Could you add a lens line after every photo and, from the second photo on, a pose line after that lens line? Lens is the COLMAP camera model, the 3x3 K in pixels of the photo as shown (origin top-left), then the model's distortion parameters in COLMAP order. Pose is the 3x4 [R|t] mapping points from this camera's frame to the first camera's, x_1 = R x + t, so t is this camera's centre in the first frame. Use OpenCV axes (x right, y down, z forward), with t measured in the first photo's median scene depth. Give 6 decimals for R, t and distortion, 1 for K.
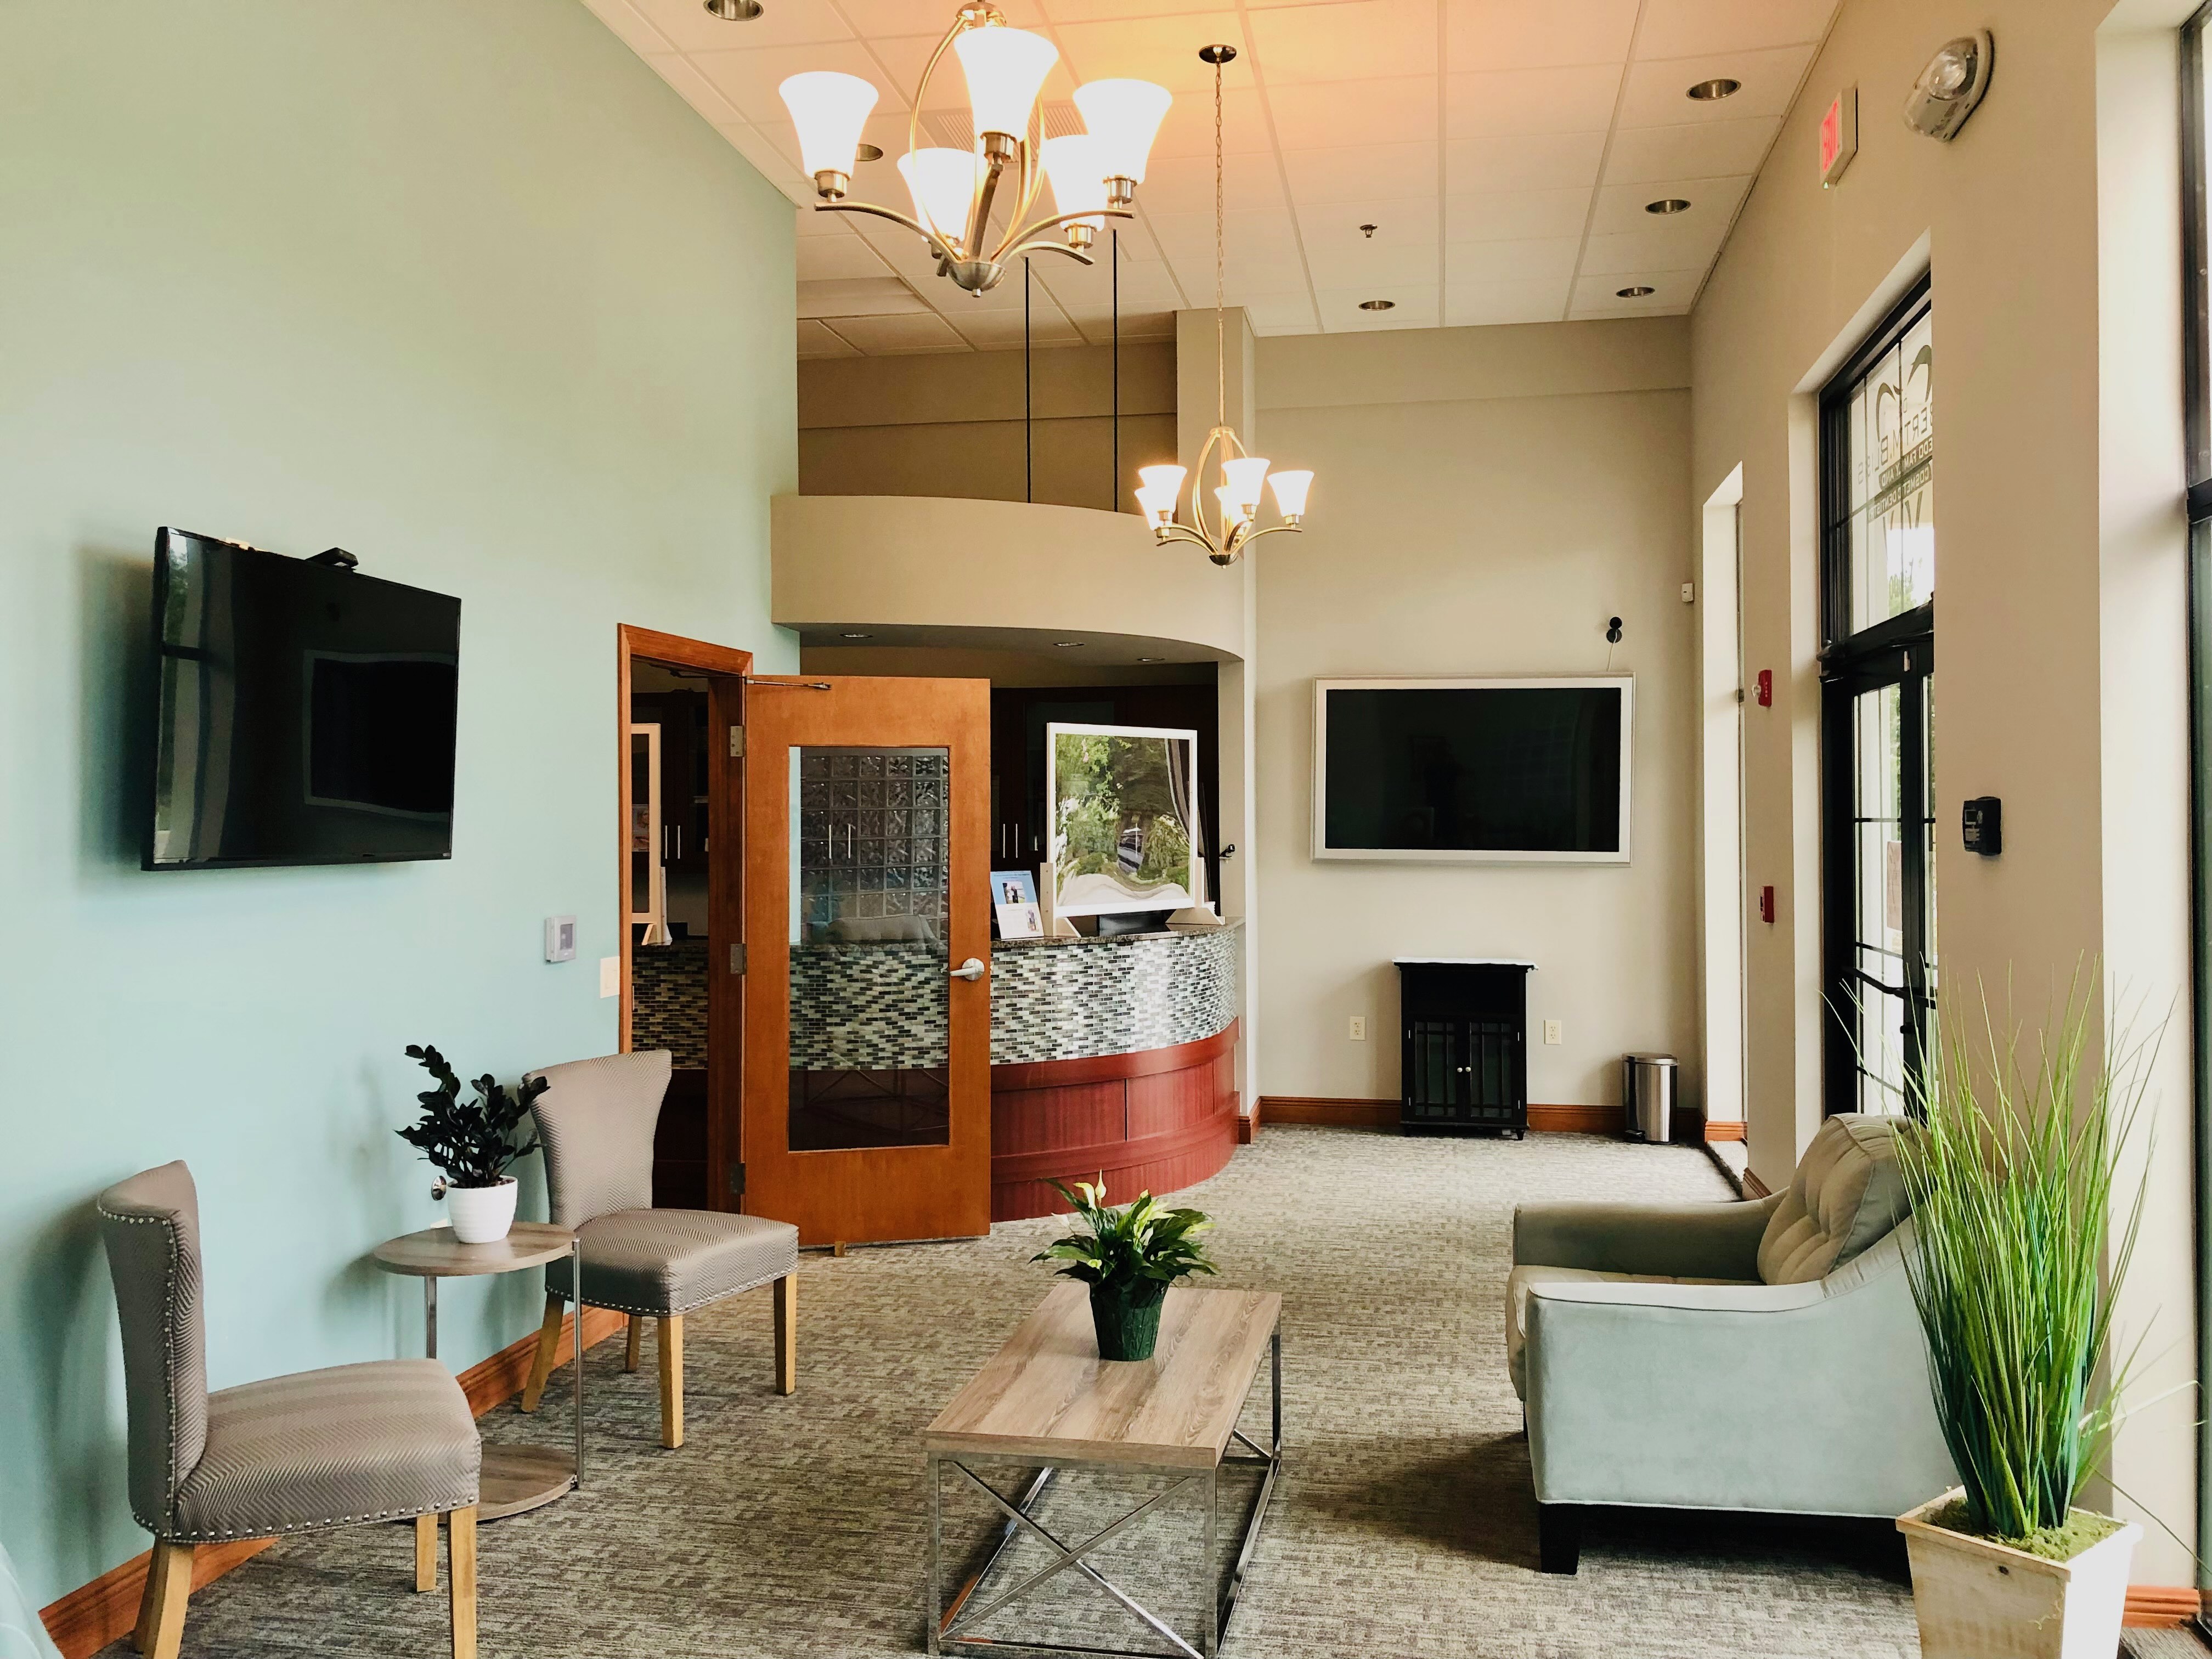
lens RADIAL K [[1808.3, 0, 1107.5], [0, 1808.3, 823.3], [0, 0, 1]] dist [0.006025, 0.001453]
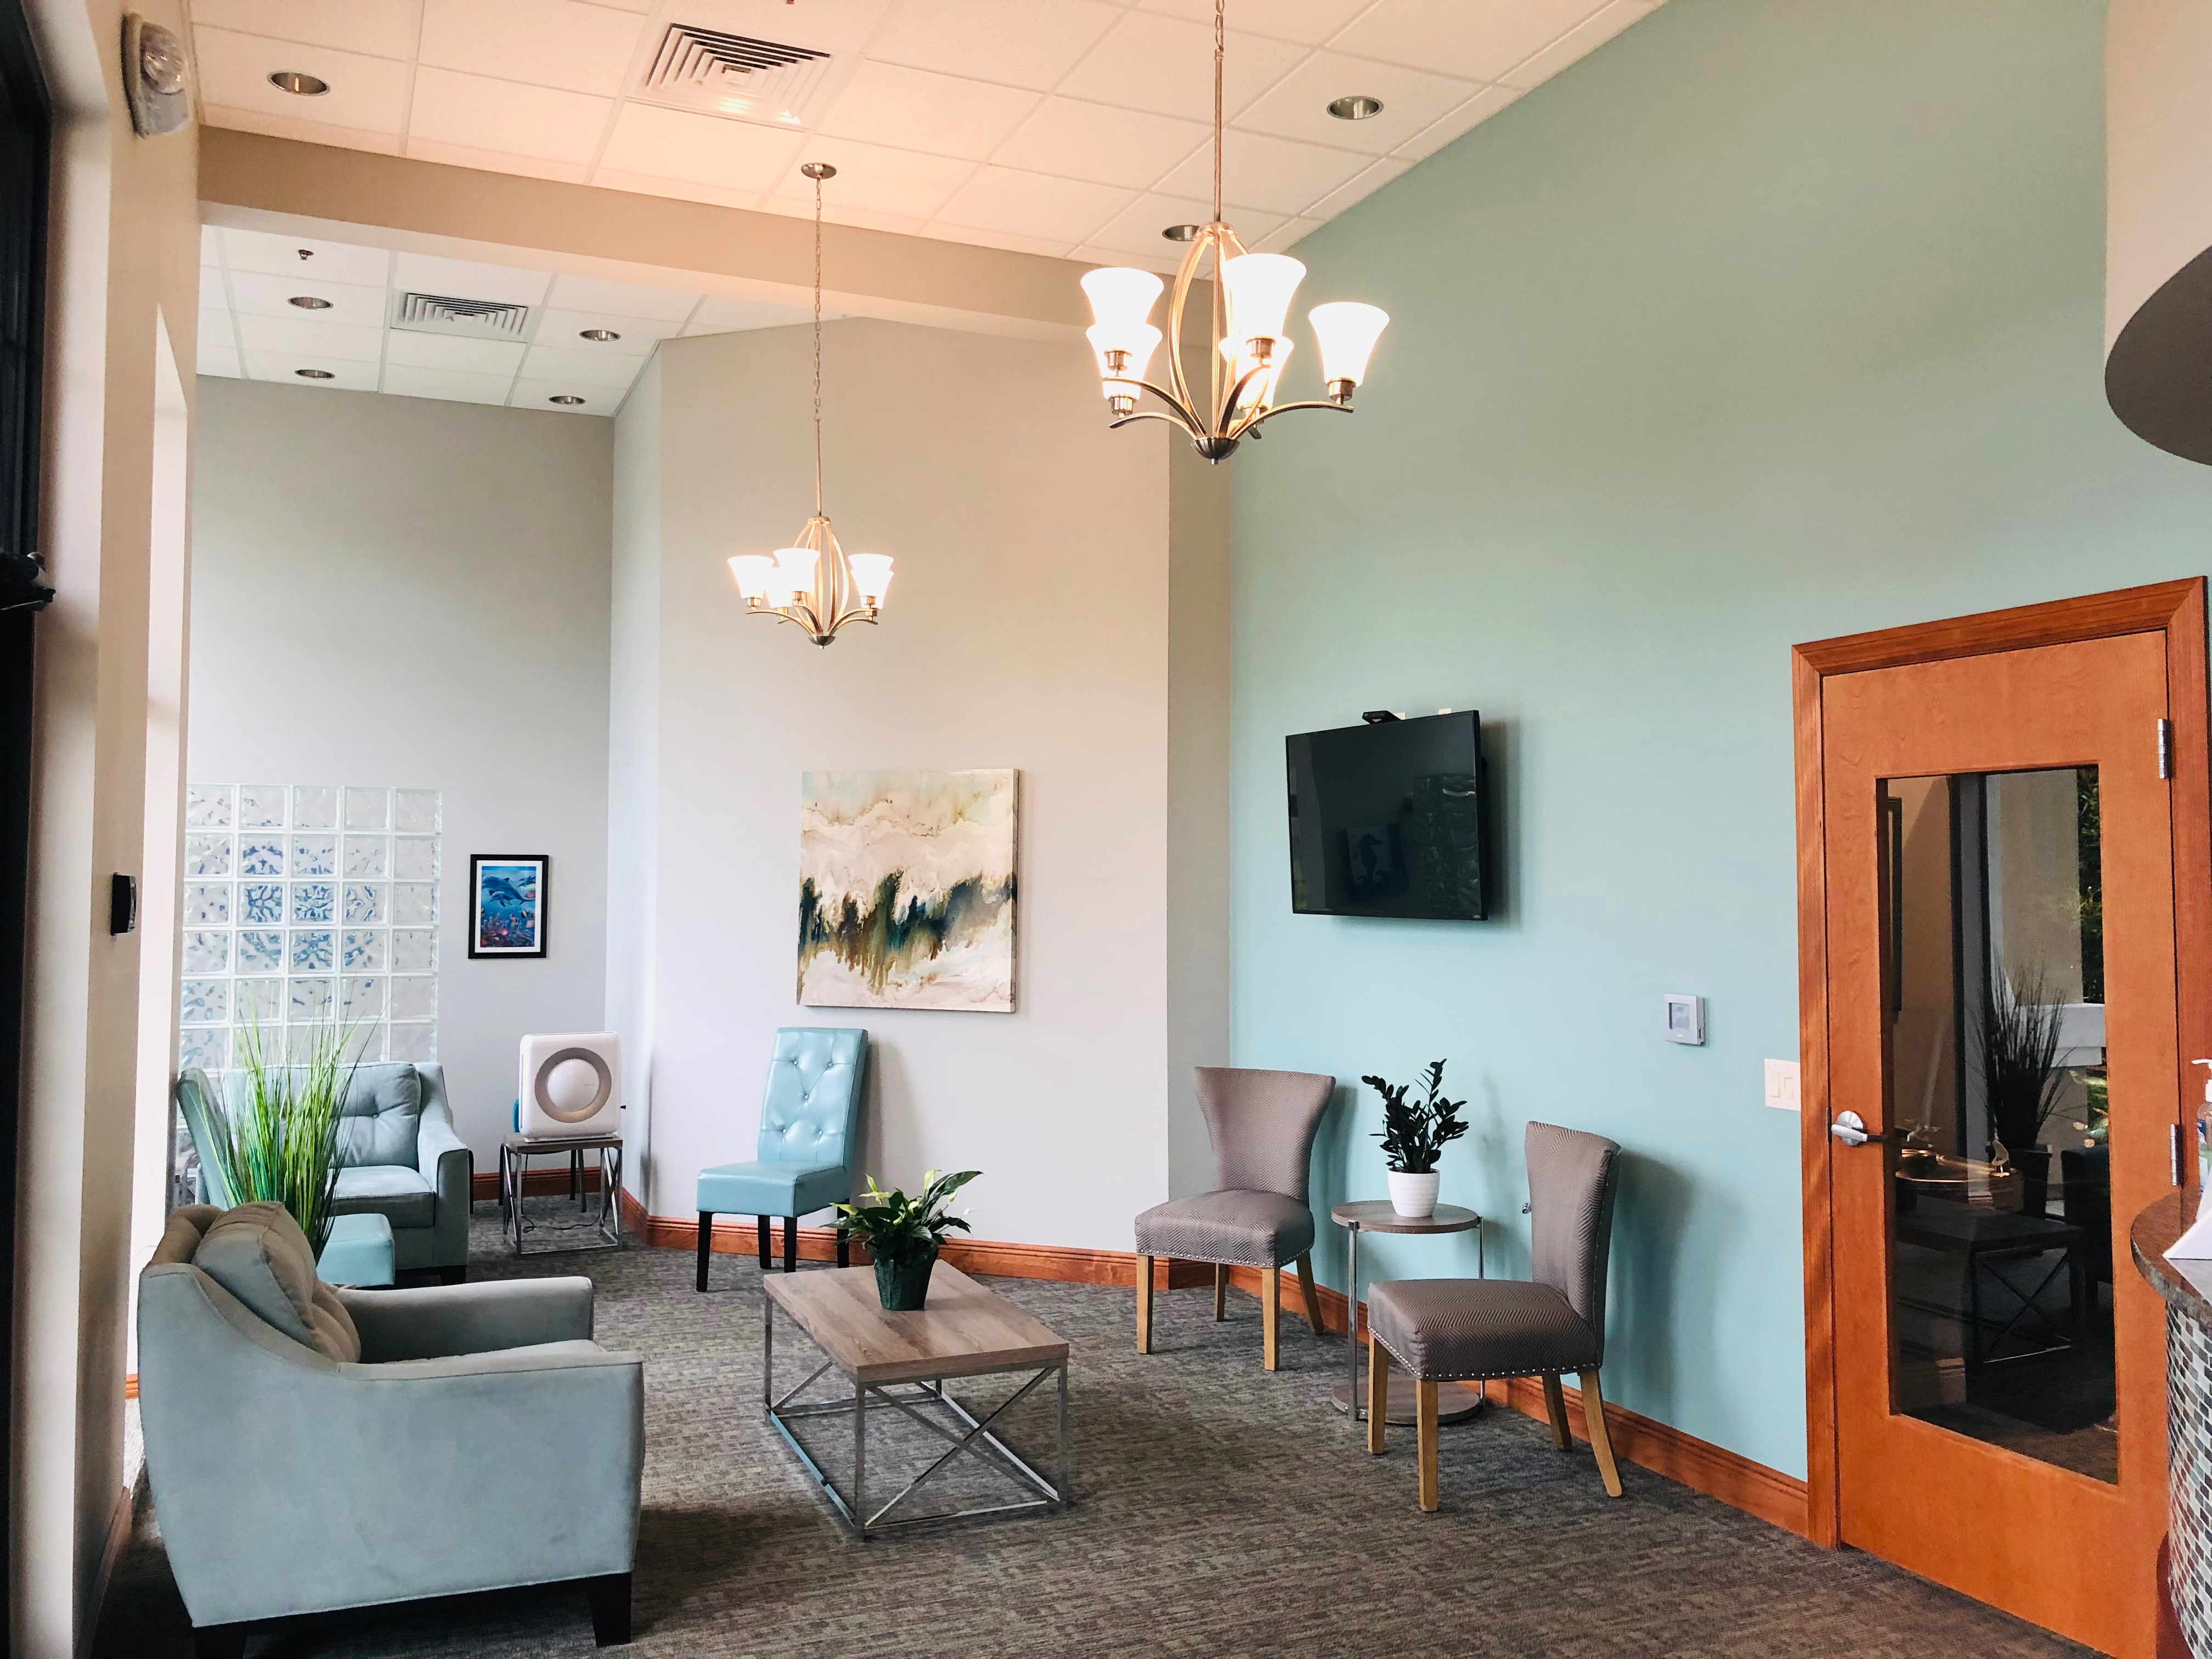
lens RADIAL K [[1808.3, 0, 1106.3], [0, 1808.3, 826.9], [0, 0, 1]] dist [0.006025, 0.001453]
pose [[-0.828228, -0.019113, -0.560065, 0.569887], [-0.002969, 0.999554, -0.029721, -0.005794], [0.560383, -0.022953, -0.827916, 1.992324]]
